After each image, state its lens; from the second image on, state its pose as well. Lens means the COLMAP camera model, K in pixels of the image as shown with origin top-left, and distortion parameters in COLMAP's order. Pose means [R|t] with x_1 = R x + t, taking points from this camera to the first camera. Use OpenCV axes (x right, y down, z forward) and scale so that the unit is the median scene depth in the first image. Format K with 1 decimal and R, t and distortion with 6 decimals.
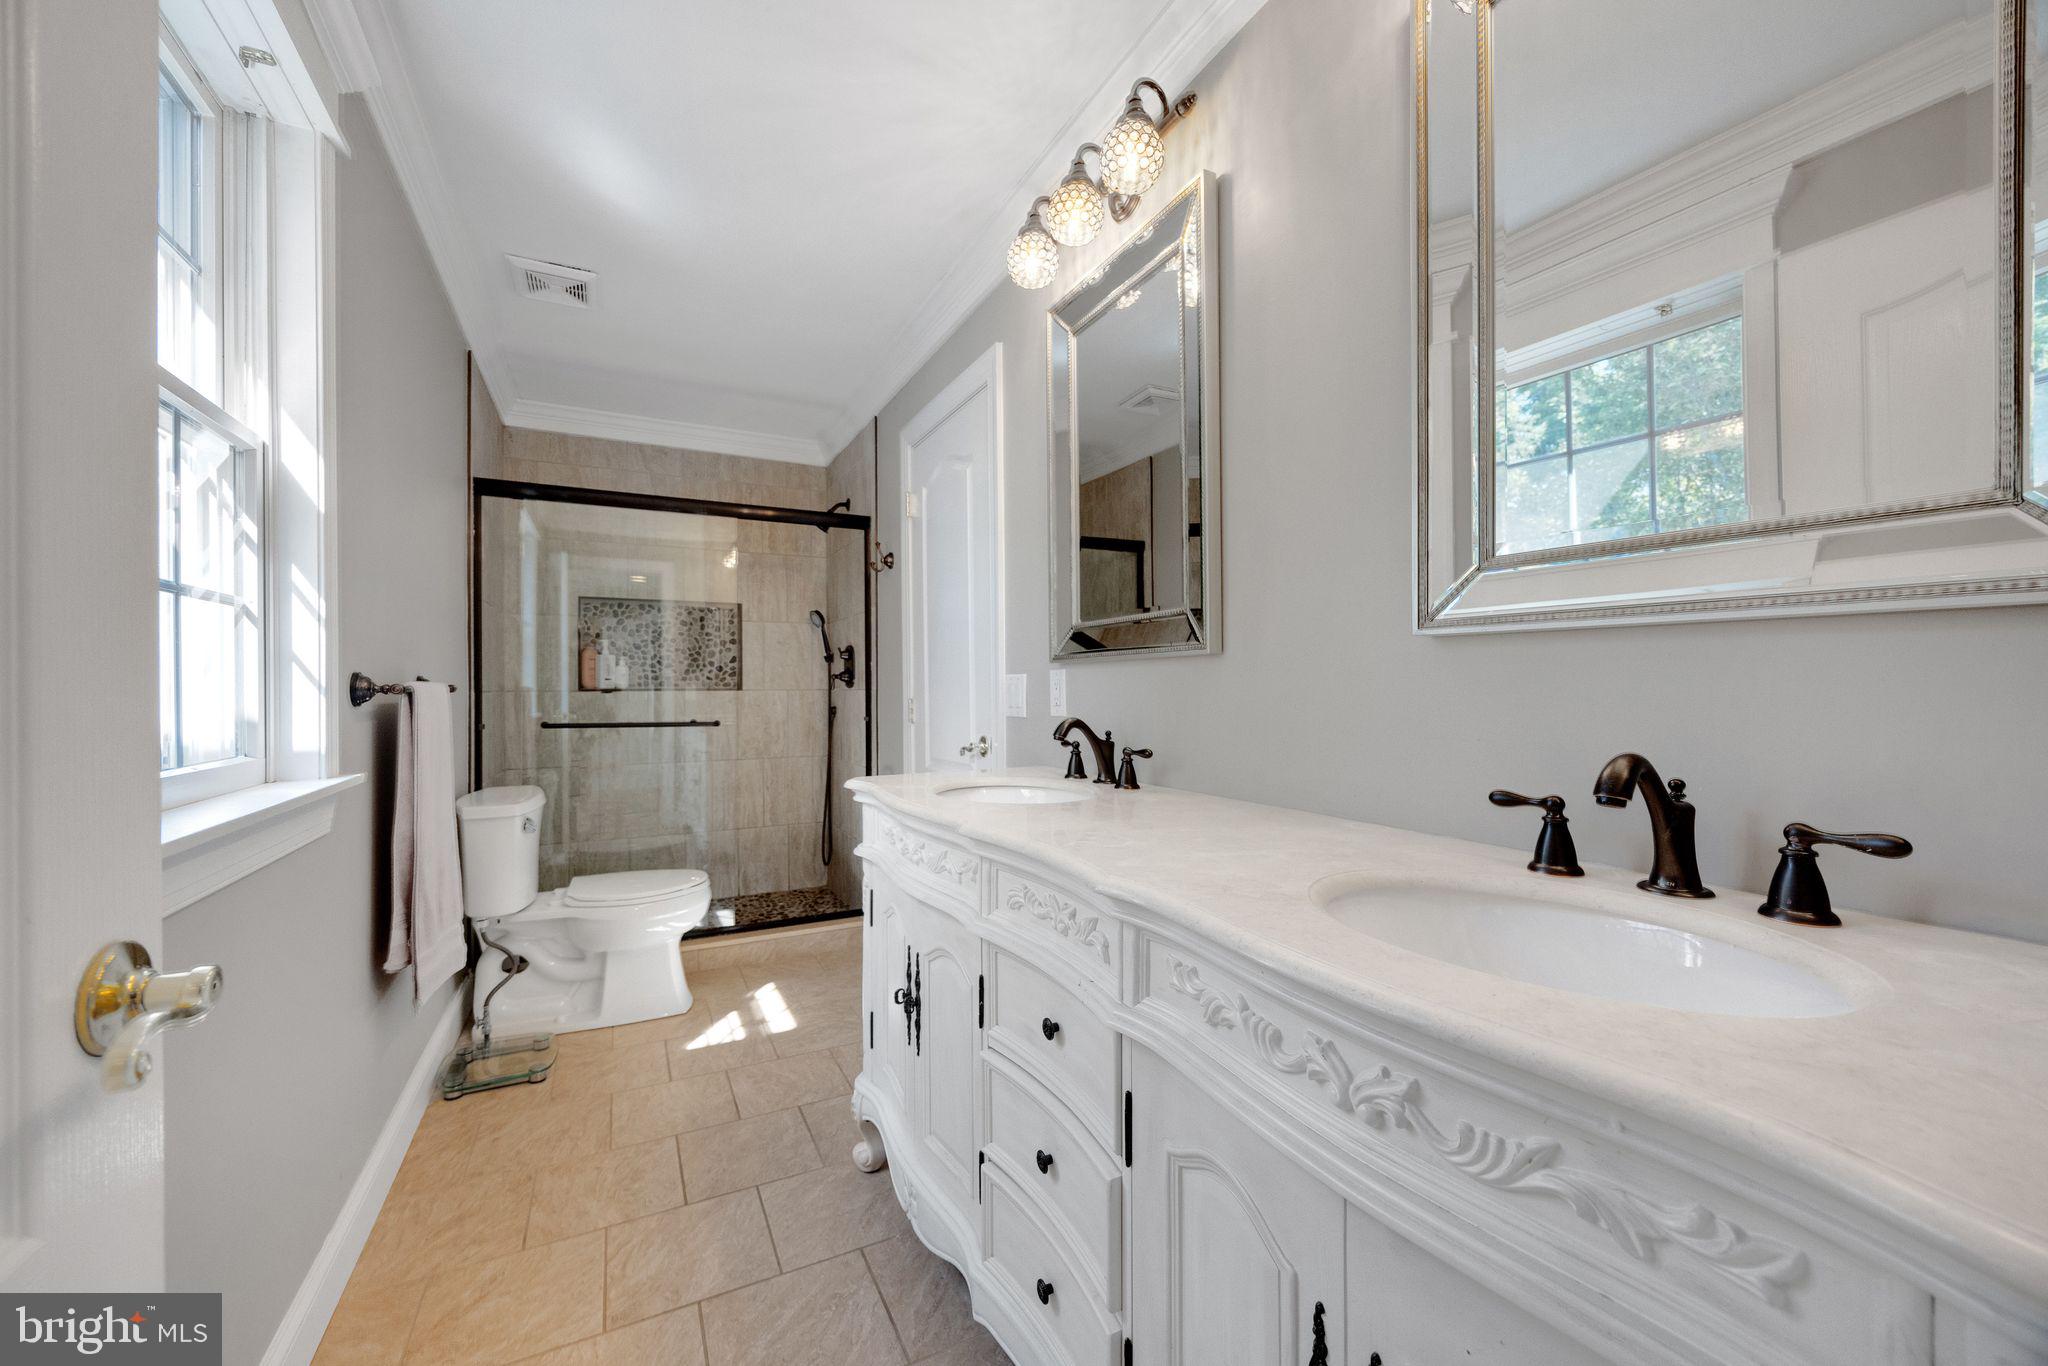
lens RADIAL K [[792.5, 0, 1017.5], [0, 792.5, 685.9], [0, 0, 1]] dist [-0.002672, -0.000163]
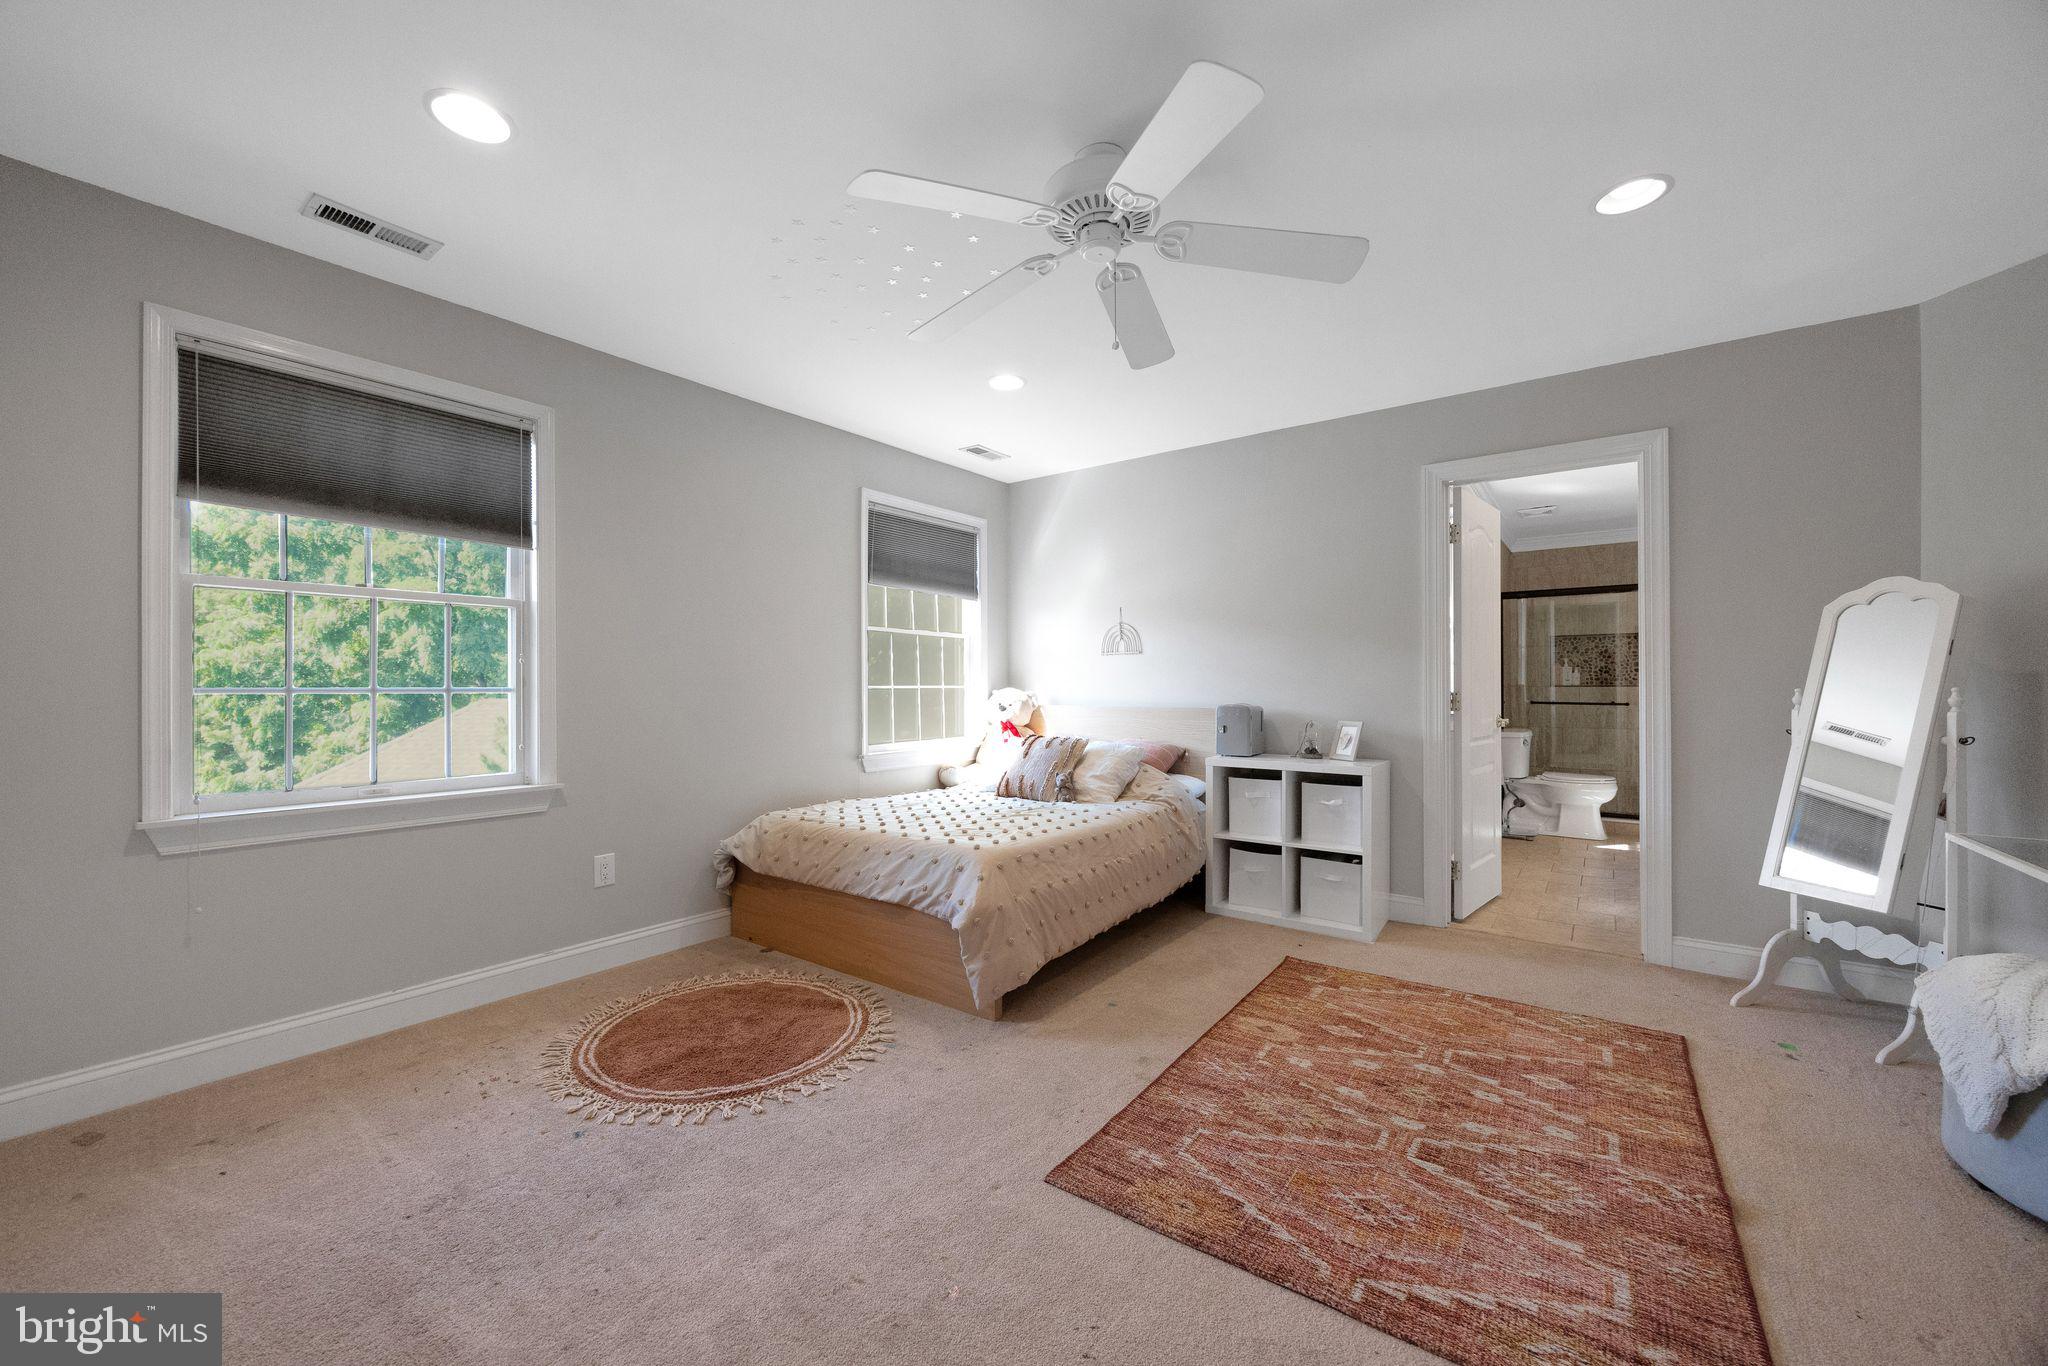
lens RADIAL K [[789.3, 0, 1020.2], [0, 789.3, 689.7], [0, 0, 1]] dist [0.003270, 0.000158]
pose [[0.443868, -0.003637, -0.896085, 0.800454], [0.009636, 0.999953, 0.000714, -0.001218], [0.896041, -0.008952, 0.443882, -1.349558]]
